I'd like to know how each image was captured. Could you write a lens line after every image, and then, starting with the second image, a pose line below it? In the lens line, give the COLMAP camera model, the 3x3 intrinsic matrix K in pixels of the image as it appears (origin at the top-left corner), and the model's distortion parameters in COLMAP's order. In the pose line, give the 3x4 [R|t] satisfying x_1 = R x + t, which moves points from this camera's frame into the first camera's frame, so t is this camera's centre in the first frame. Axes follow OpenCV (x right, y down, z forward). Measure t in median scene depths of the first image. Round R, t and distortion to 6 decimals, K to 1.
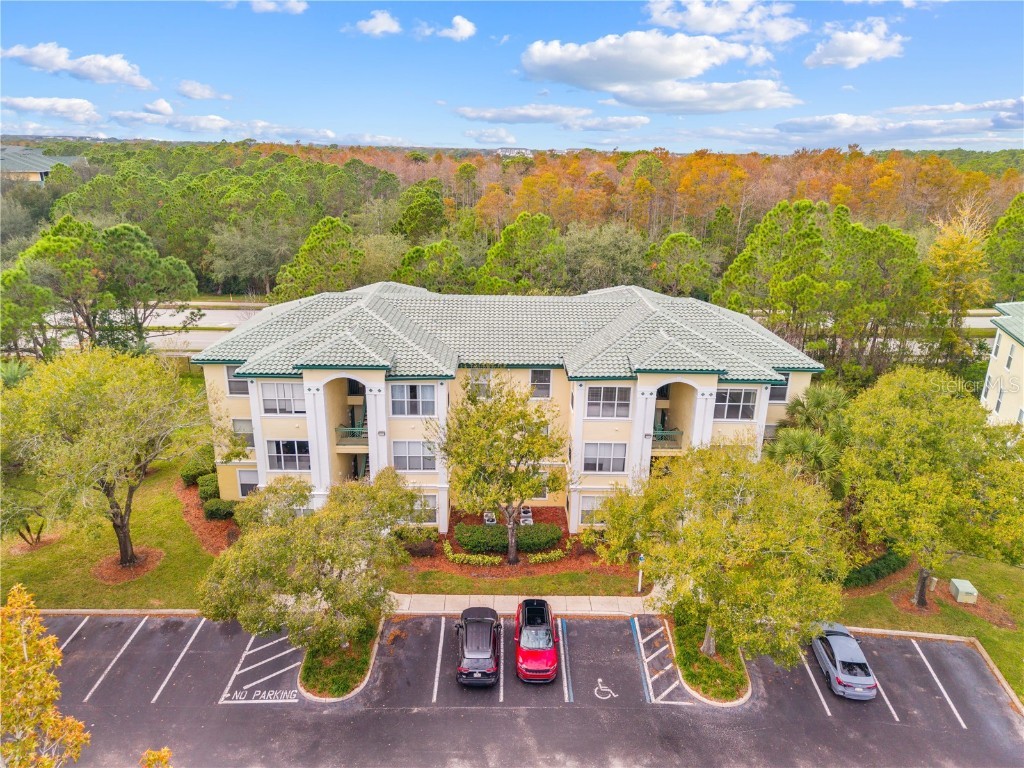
lens RADIAL K [[703.4, 0, 507.5], [0, 703.4, 377.3], [0, 0, 1]] dist [0.053340, -0.064615]
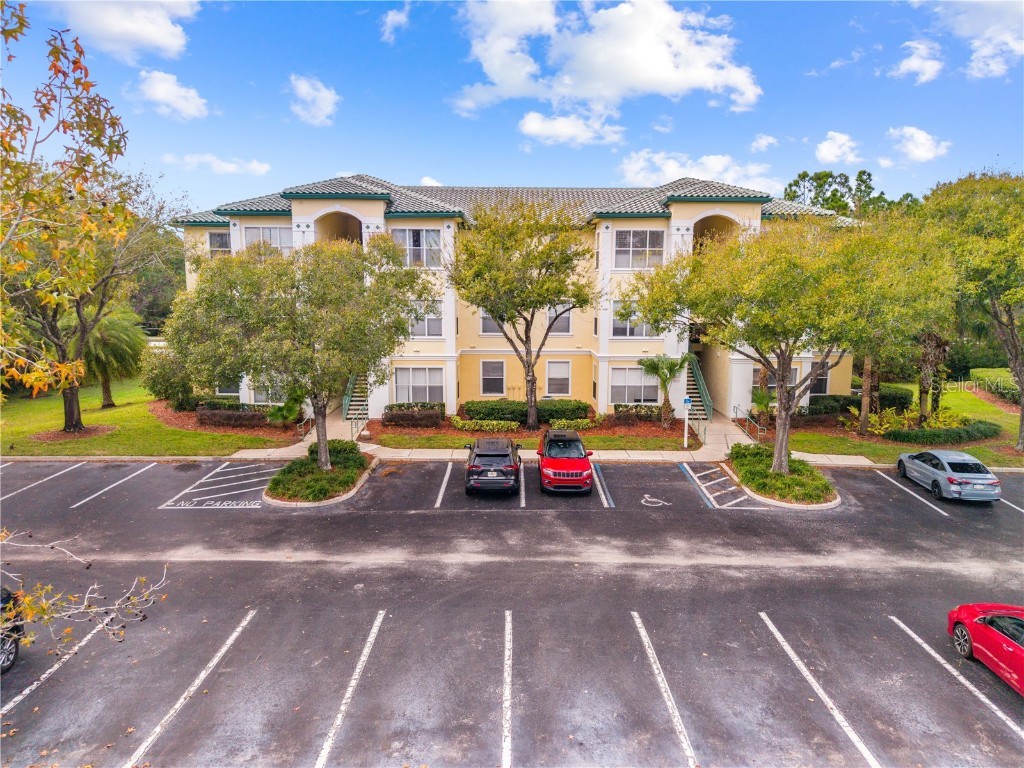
lens RADIAL K [[706.3, 0, 515.4], [0, 706.3, 382.0], [0, 0, 1]] dist [0.061836, -0.096666]
pose [[0.999959, -0.009026, 0.001189, -0.013114], [0.009091, 0.982706, -0.184948, 0.370974], [0.000501, 0.184951, 0.982748, 0.166260]]
